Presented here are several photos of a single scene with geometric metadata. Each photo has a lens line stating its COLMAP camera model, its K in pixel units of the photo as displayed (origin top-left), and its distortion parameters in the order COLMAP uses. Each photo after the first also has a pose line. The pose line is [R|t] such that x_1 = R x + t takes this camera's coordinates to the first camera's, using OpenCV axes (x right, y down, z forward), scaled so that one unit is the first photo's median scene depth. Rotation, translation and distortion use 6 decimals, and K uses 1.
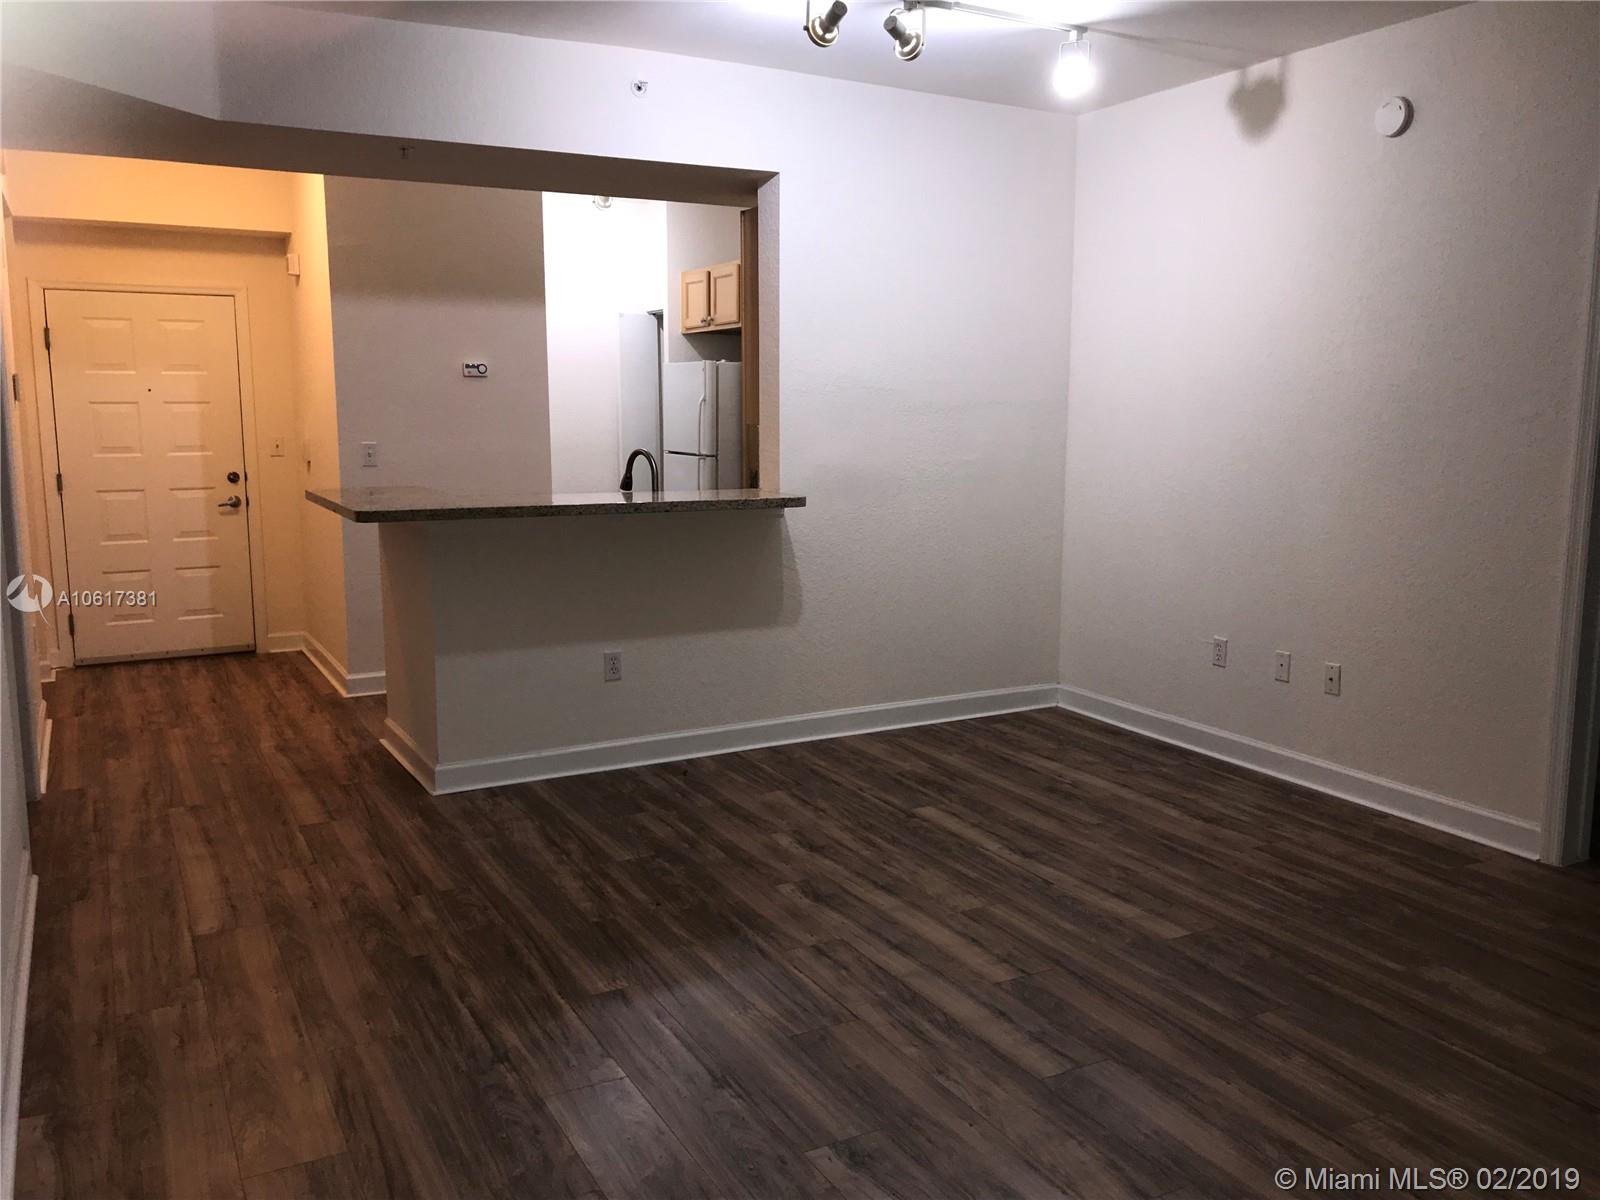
lens RADIAL K [[1308.4, 0, 802.0], [0, 1308.4, 587.0], [0, 0, 1]] dist [0.043864, -0.056334]
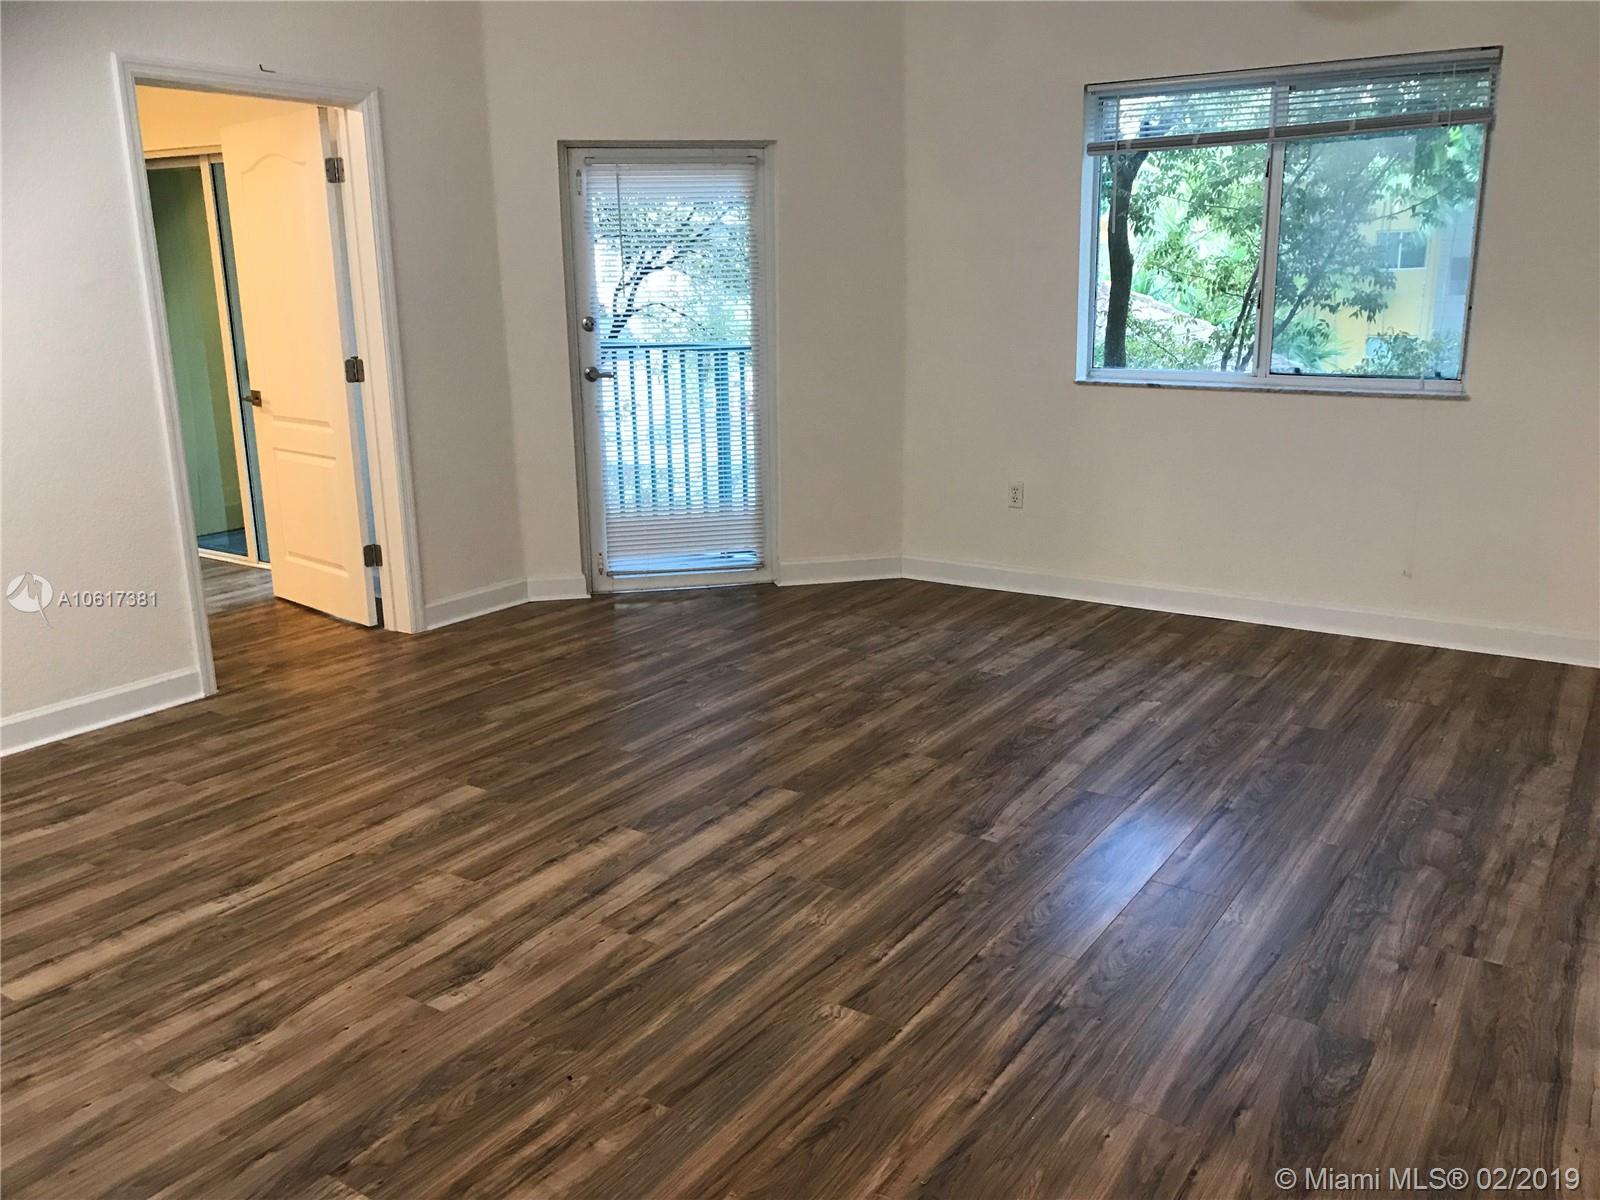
lens RADIAL K [[1308.4, 0, 801.9], [0, 1308.4, 598.7], [0, 0, 1]] dist [0.043864, -0.056334]
pose [[-0.471316, -0.211431, 0.856247, -0.636809], [0.140507, 0.940441, 0.309562, -0.146776], [-0.870701, 0.266210, -0.413537, 1.084248]]
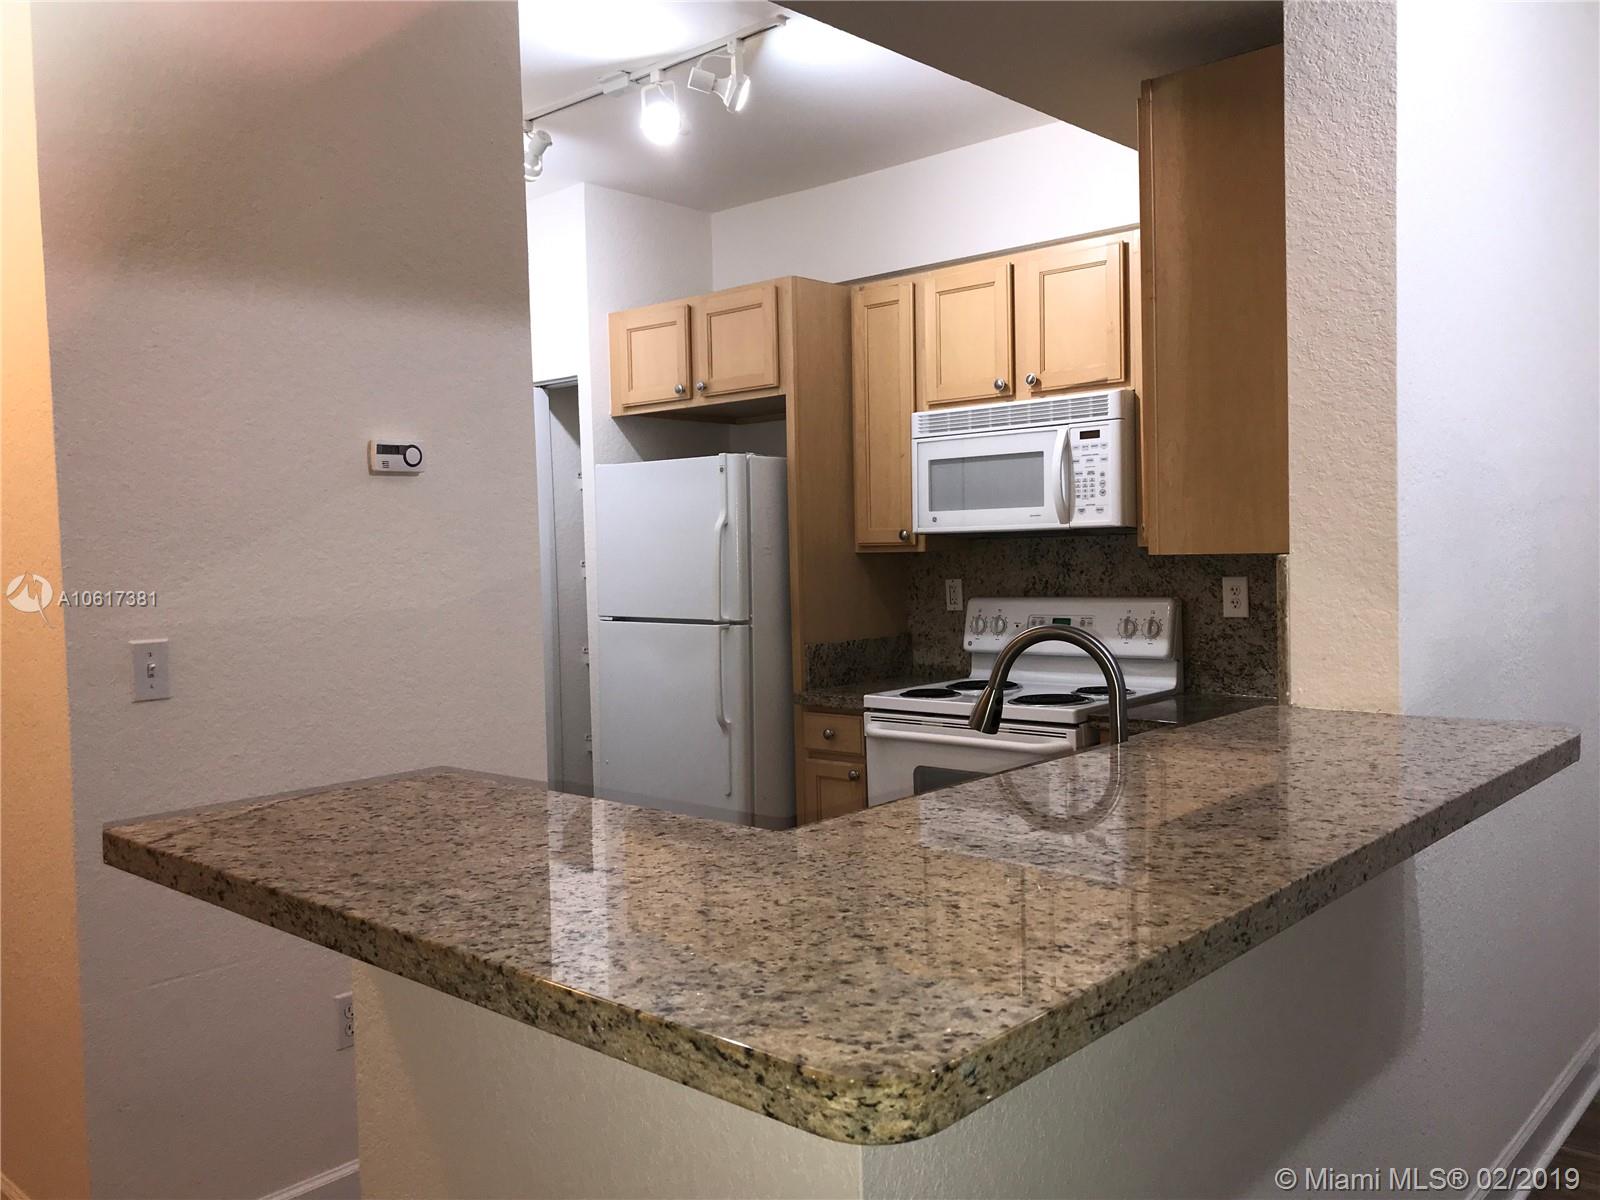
lens RADIAL K [[1308.4, 0, 800.6], [0, 1308.4, 593.9], [0, 0, 1]] dist [0.043864, -0.056334]
pose [[0.943534, -0.043411, 0.328419, -0.453064], [0.076945, 0.992982, -0.089807, -0.121949], [-0.322216, 0.110007, 0.940253, 0.942033]]
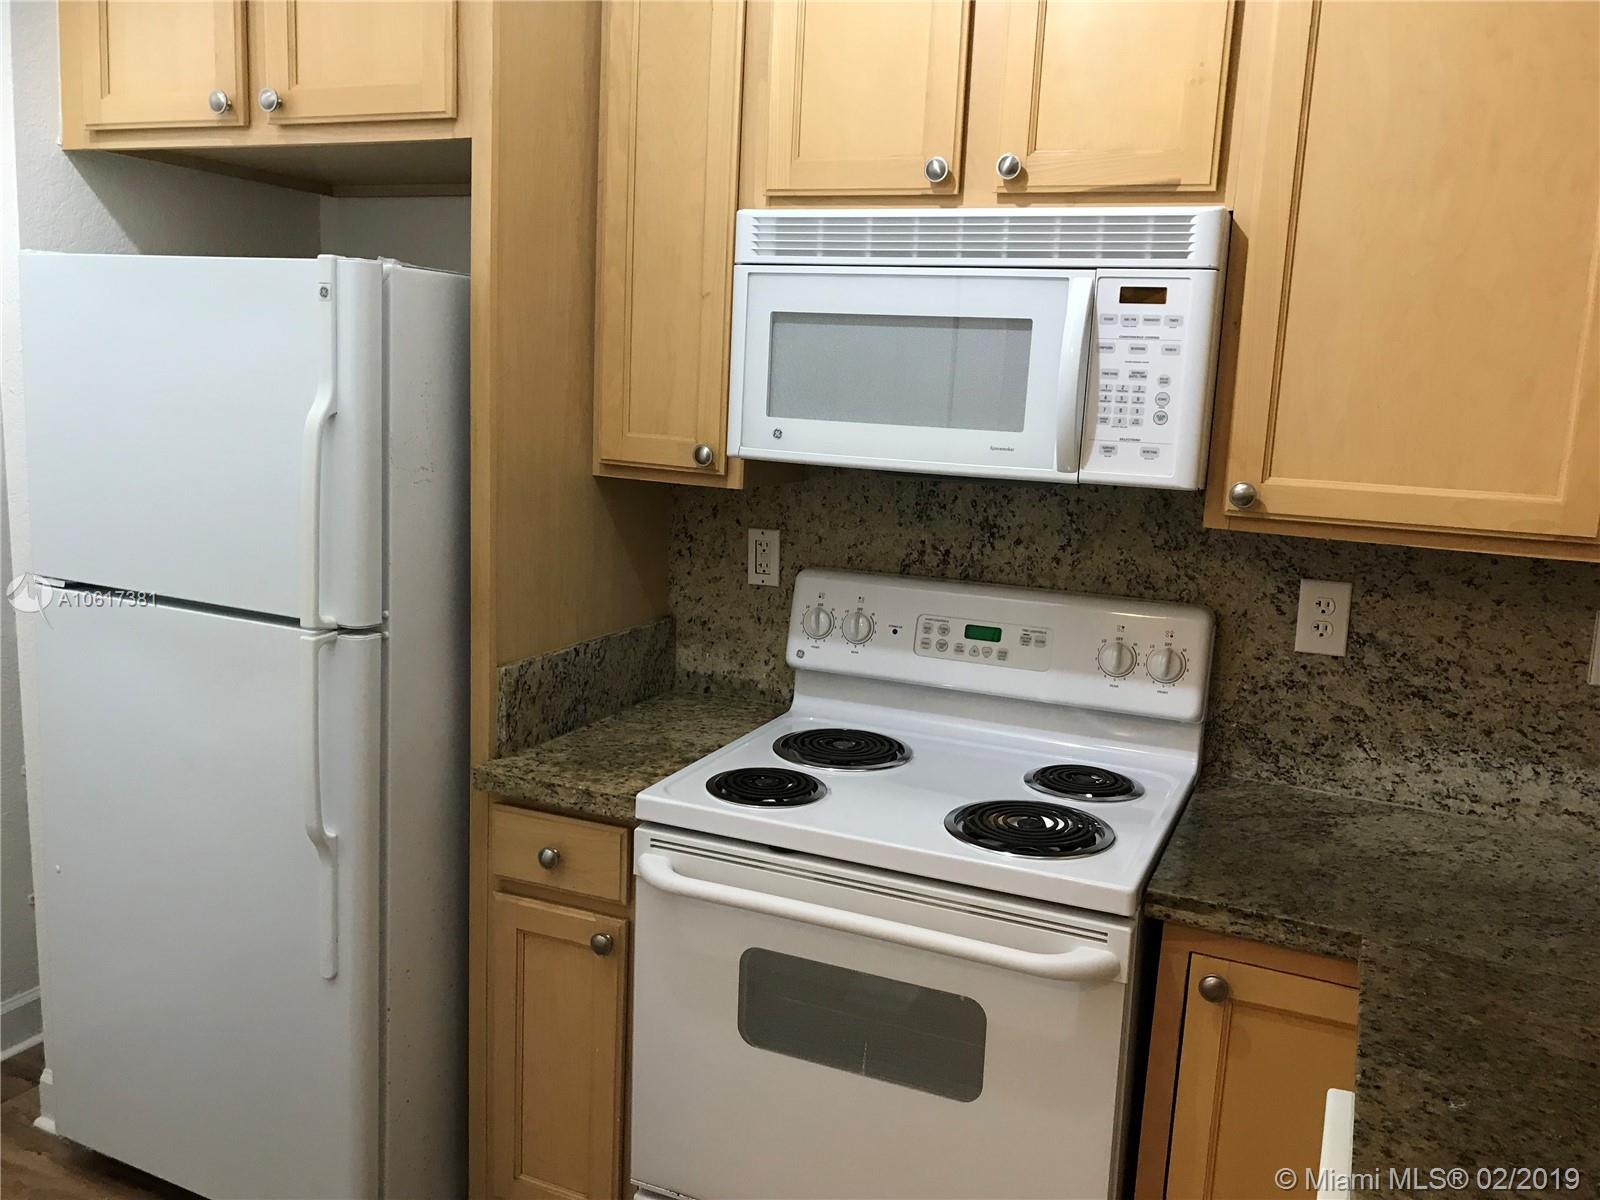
lens RADIAL K [[1308.4, 0, 814.0], [0, 1308.4, 596.7], [0, 0, 1]] dist [0.043864, -0.056334]
pose [[0.788412, -0.073819, 0.610703, -0.315051], [0.042835, 0.996952, 0.065209, -0.239787], [-0.613655, -0.025252, 0.789171, 1.480239]]
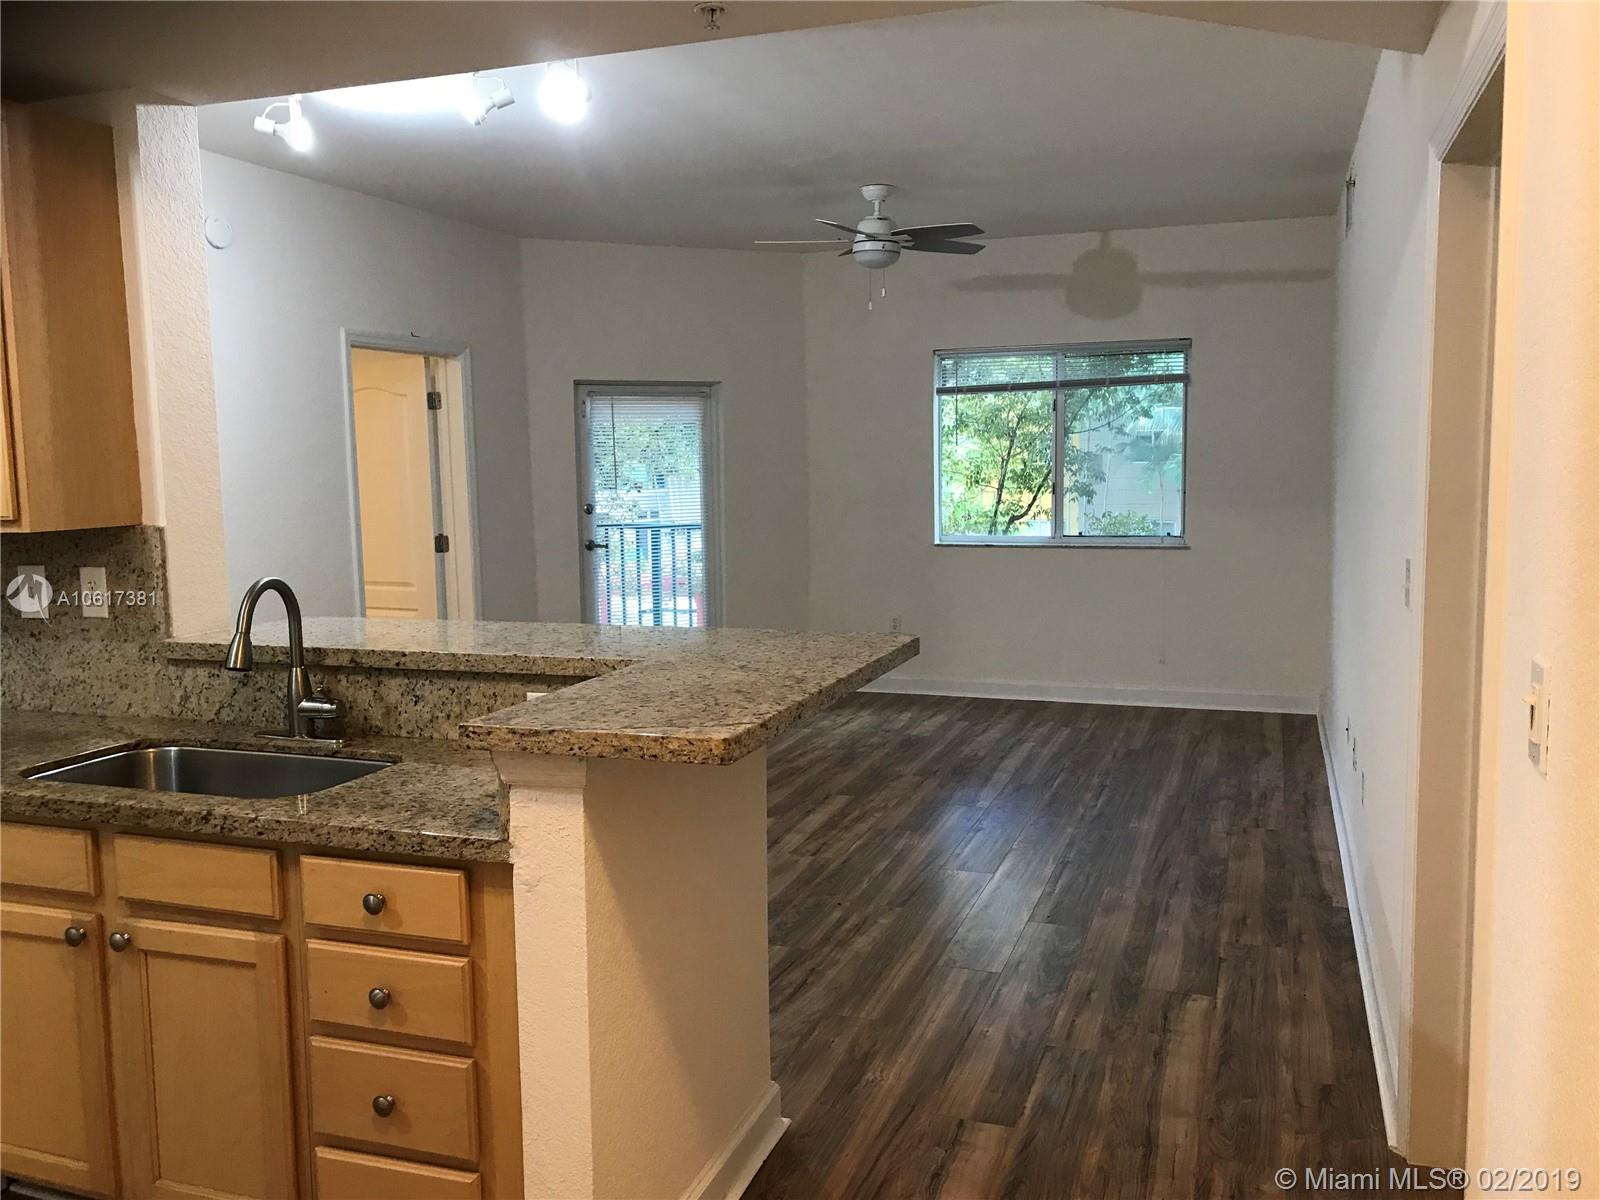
lens RADIAL K [[1308.4, 0, 798.2], [0, 1308.4, 593.3], [0, 0, 1]] dist [0.043864, -0.056334]
pose [[-0.667185, -0.070792, 0.741521, -0.899285], [0.120053, 0.972240, 0.200837, -0.250925], [-0.735154, 0.223018, -0.640165, 1.671161]]
